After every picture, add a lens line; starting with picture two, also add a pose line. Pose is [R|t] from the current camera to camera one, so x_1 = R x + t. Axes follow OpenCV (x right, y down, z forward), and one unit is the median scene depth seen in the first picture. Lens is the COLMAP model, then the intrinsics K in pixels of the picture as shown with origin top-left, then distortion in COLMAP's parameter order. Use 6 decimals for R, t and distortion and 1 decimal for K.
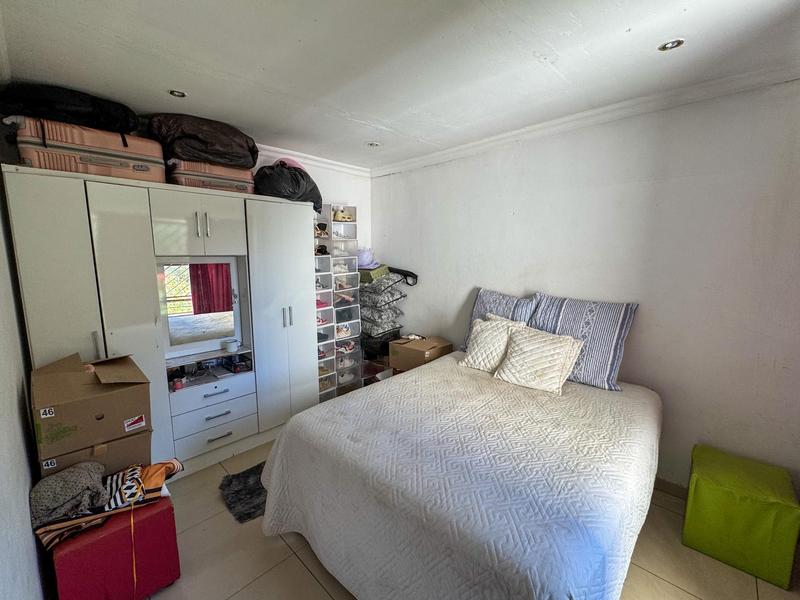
lens RADIAL K [[330.8, 0, 388.6], [0, 330.8, 300.1], [0, 0, 1]] dist [-0.001210, -0.000099]
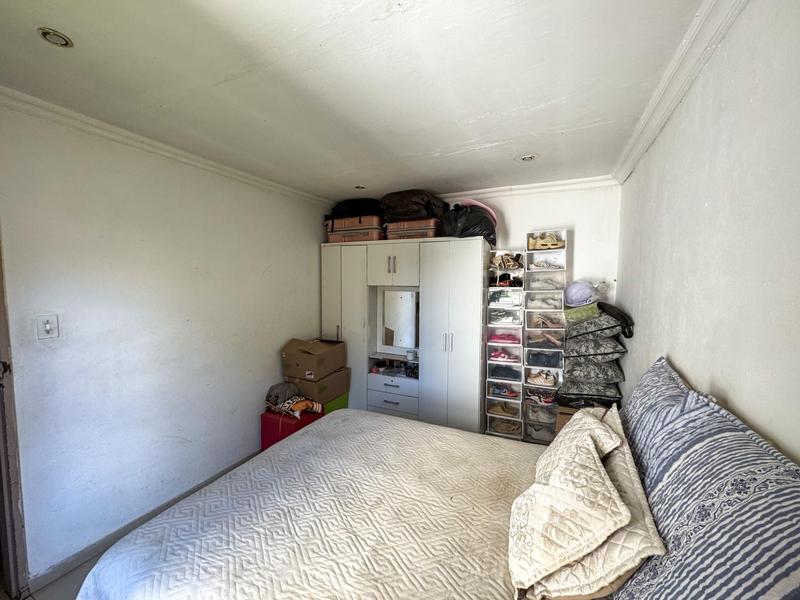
lens RADIAL K [[313.4, 0, 400.0], [0, 313.4, 300.0], [0, 0, 1]] dist [-0.000943, -0.000081]
pose [[0.355946, 0.058621, -0.932666, 0.631019], [-0.139968, 0.990117, 0.008814, -0.078887], [0.923965, 0.127406, 0.360633, 0.480001]]
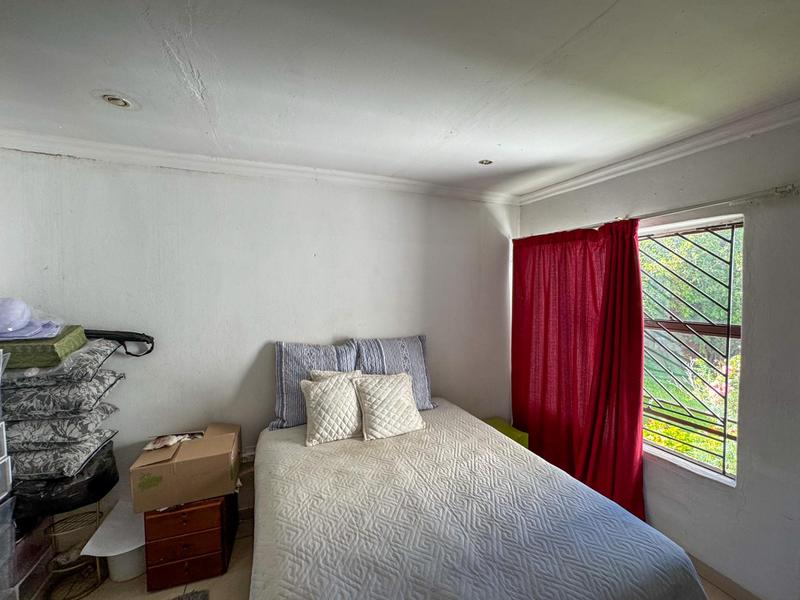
lens RADIAL K [[330.8, 0, 388.6], [0, 330.8, 300.1], [0, 0, 1]] dist [-0.001210, -0.000099]
pose [[0.400419, -0.041434, 0.915395, -0.379696], [0.134204, 0.990857, -0.013855, -0.098520], [-0.906451, 0.128398, 0.402319, 0.459497]]
